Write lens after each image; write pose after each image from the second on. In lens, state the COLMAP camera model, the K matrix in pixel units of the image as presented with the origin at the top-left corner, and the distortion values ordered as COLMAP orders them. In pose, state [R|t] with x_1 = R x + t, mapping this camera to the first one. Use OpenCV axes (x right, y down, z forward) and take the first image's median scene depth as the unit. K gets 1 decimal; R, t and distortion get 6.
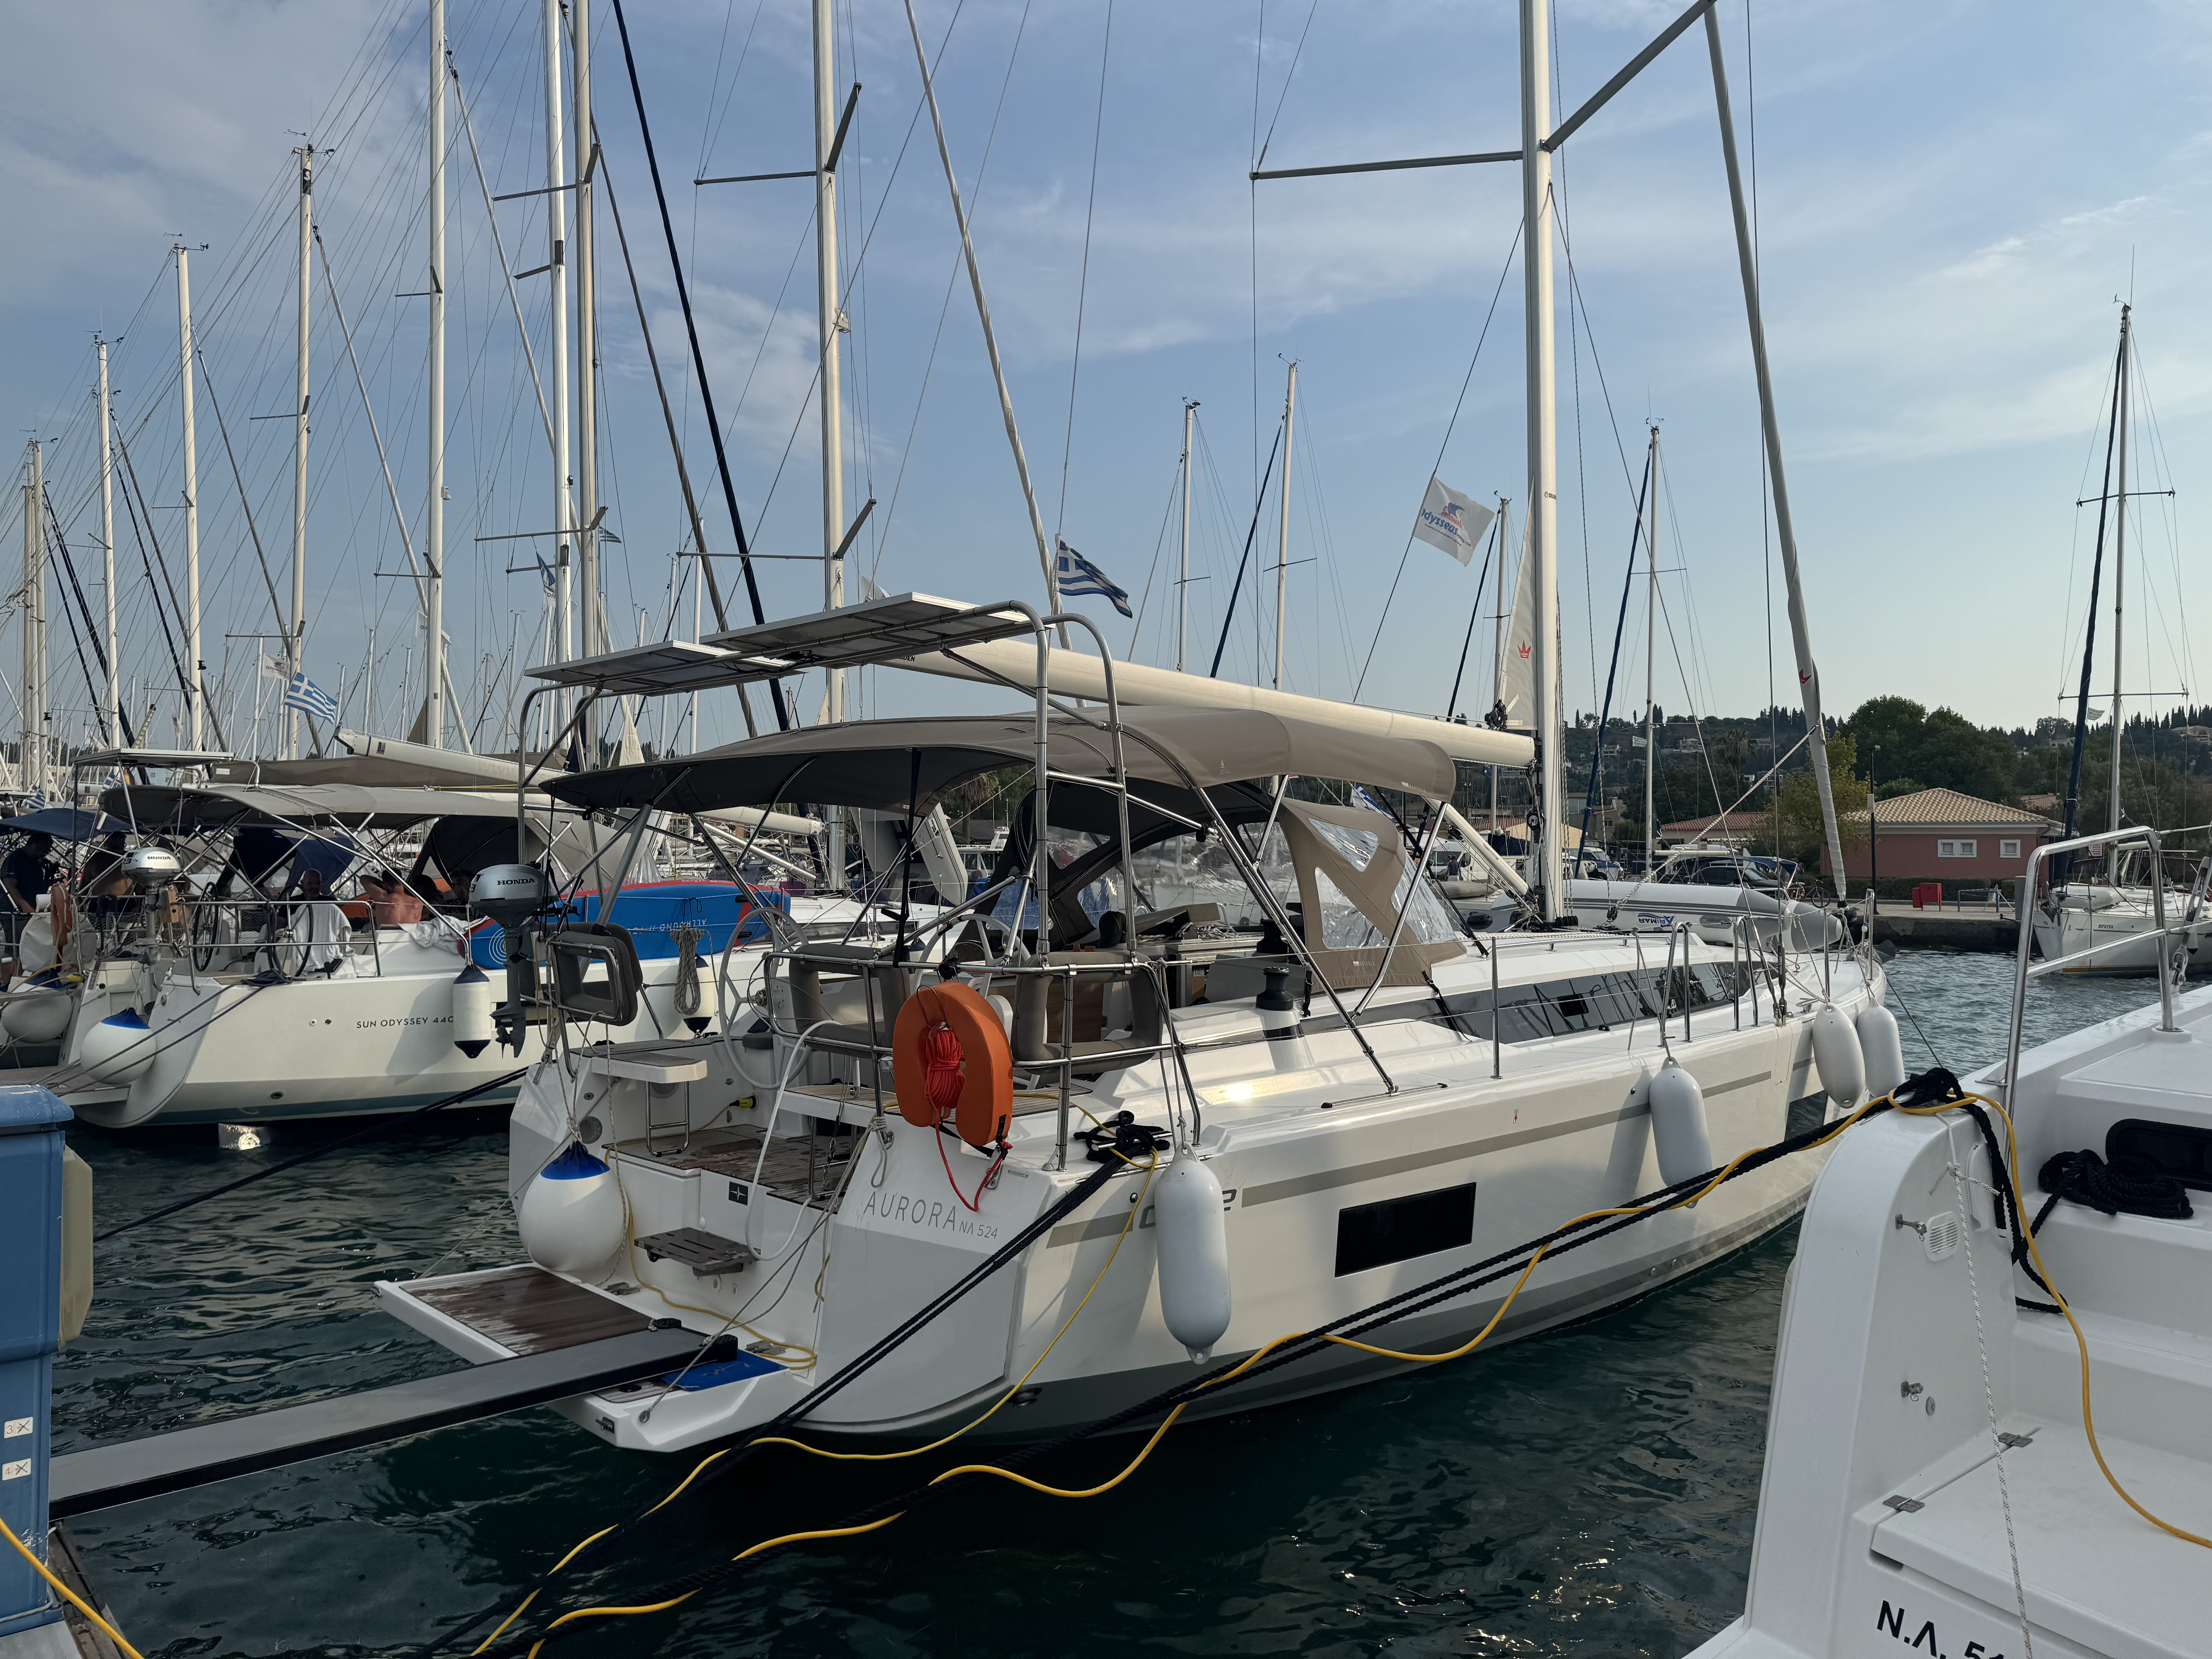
lens RADIAL K [[1532.6, 0, 1106.0], [0, 1532.6, 829.5], [0, 0, 1]] dist [0.083032, -0.000745]
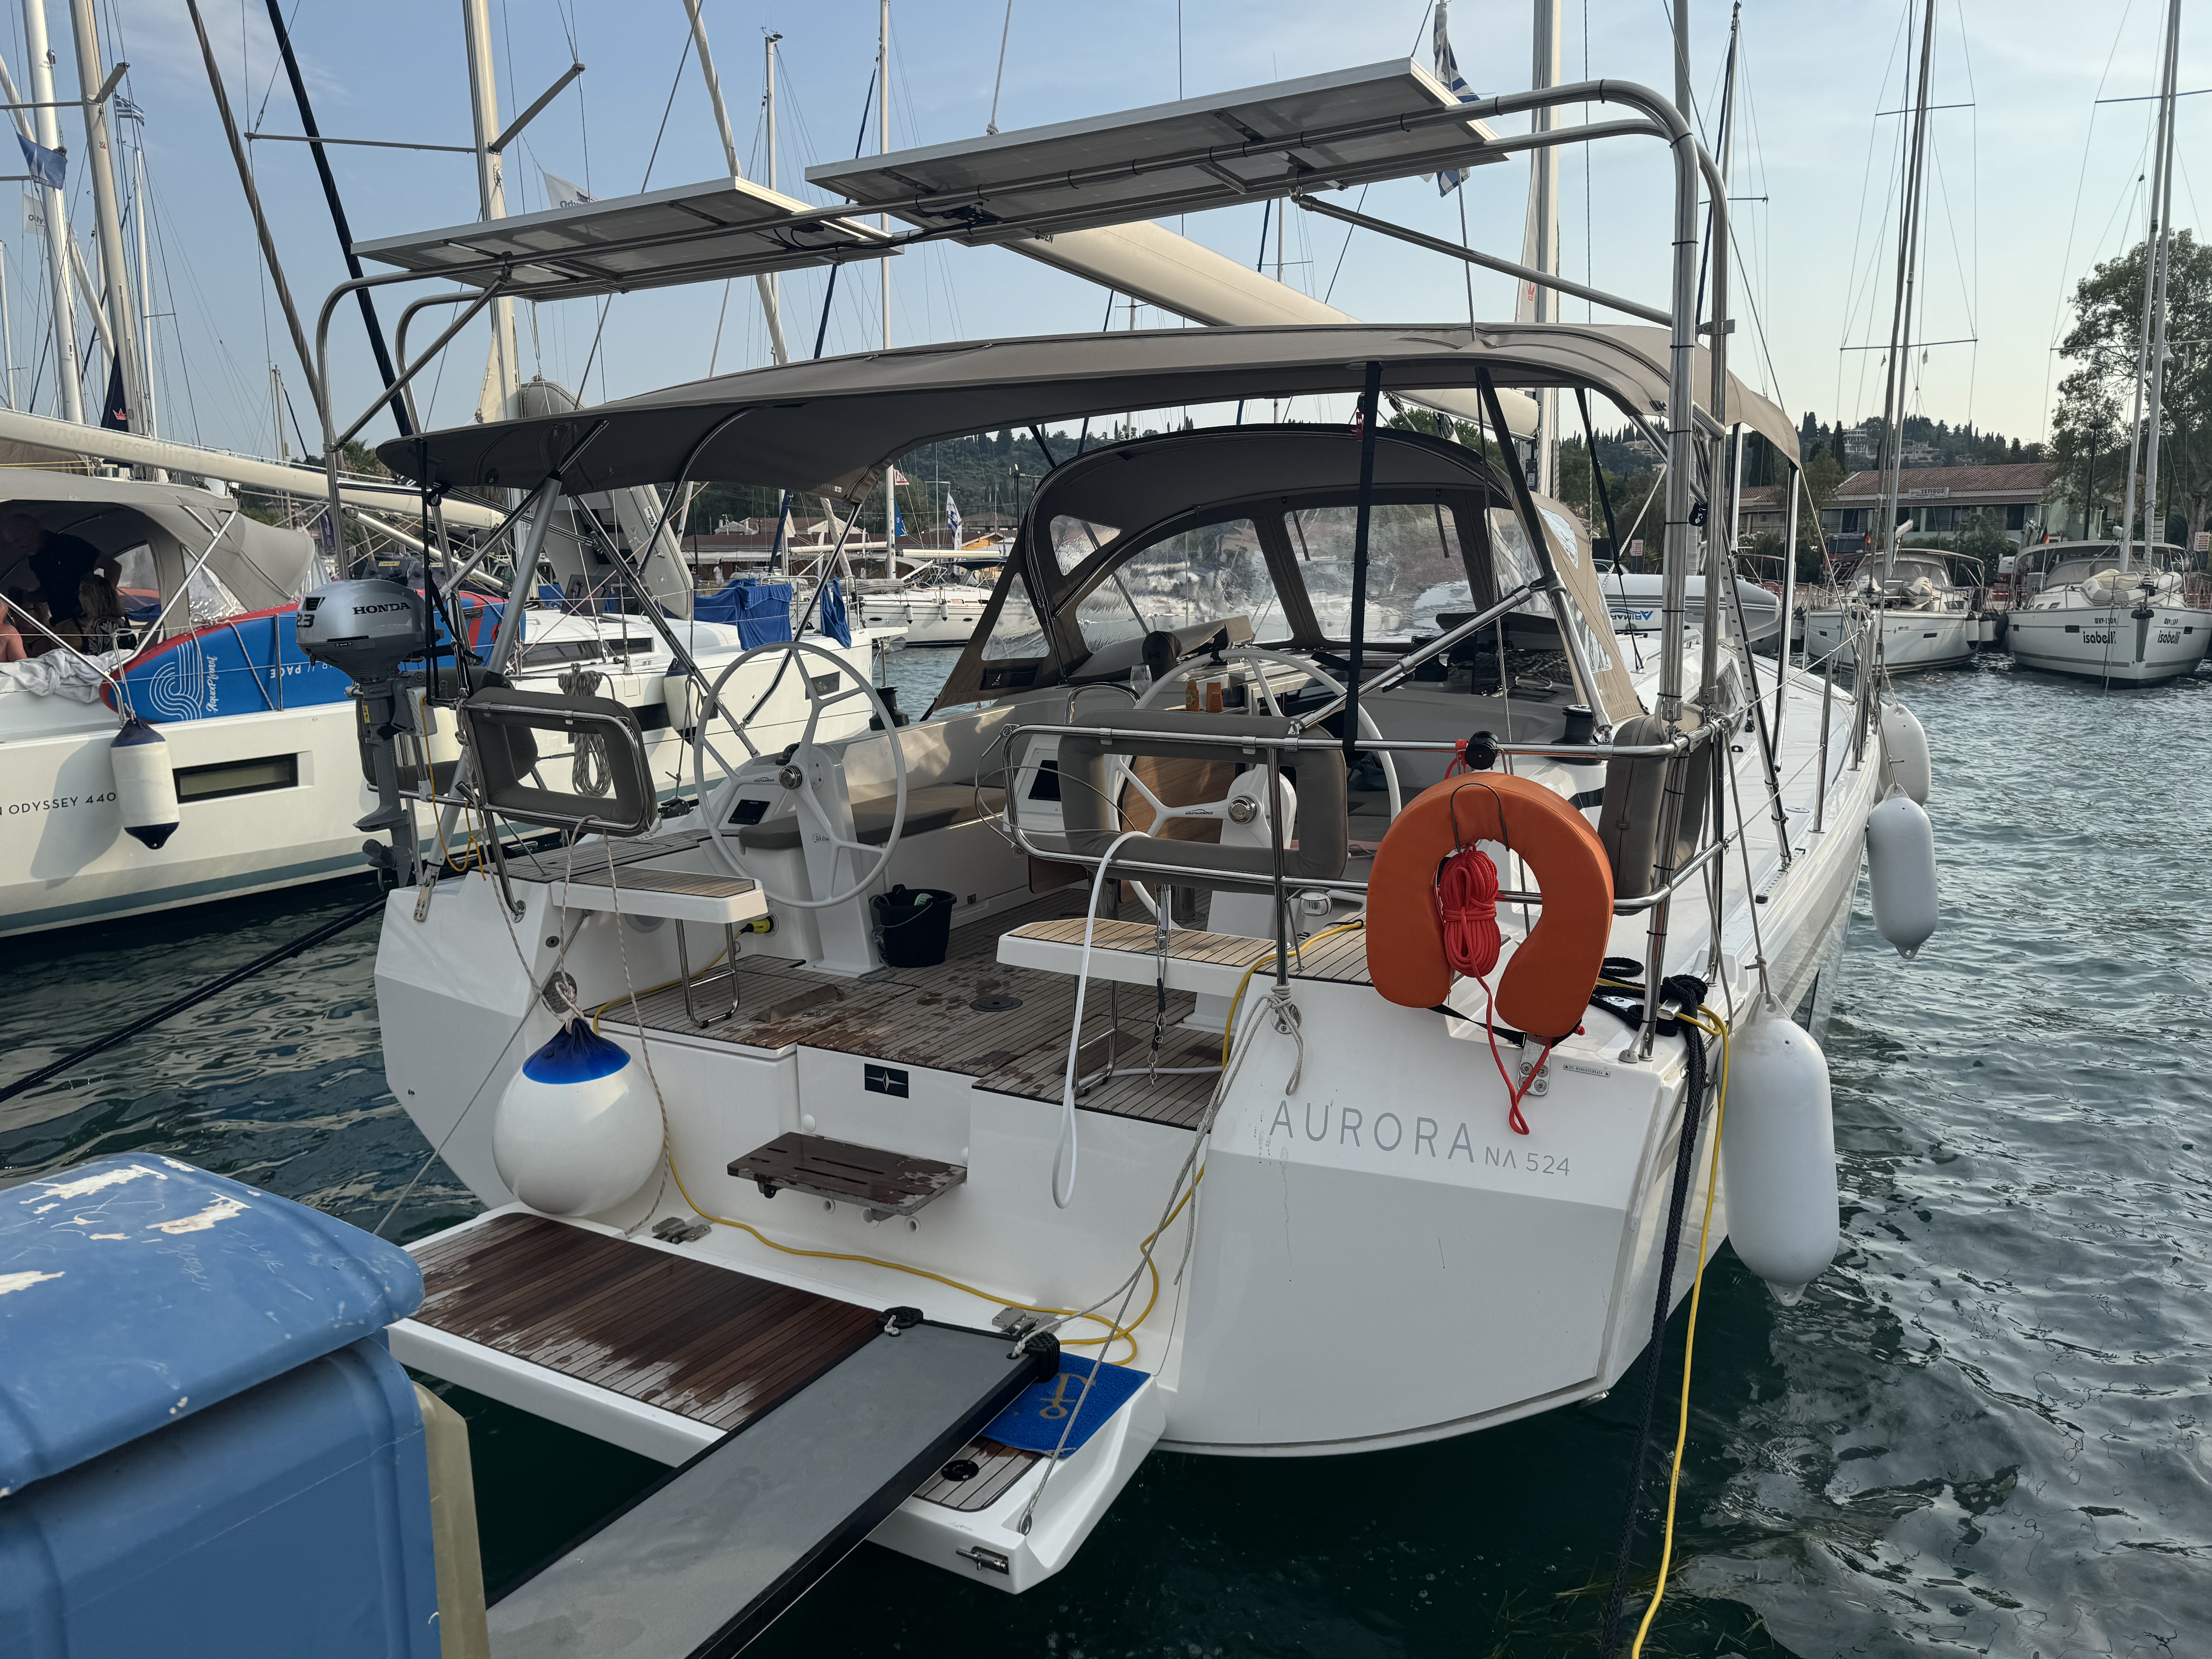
lens RADIAL K [[1537.7, 0, 1204.3], [0, 1537.7, 836.5], [0, 0, 1]] dist [0.203953, -0.343945]
pose [[0.953718, -0.062565, 0.294122, -0.287563], [0.003124, 0.980124, 0.198360, 0.001425], [-0.300687, -0.188260, 0.934957, 0.345741]]
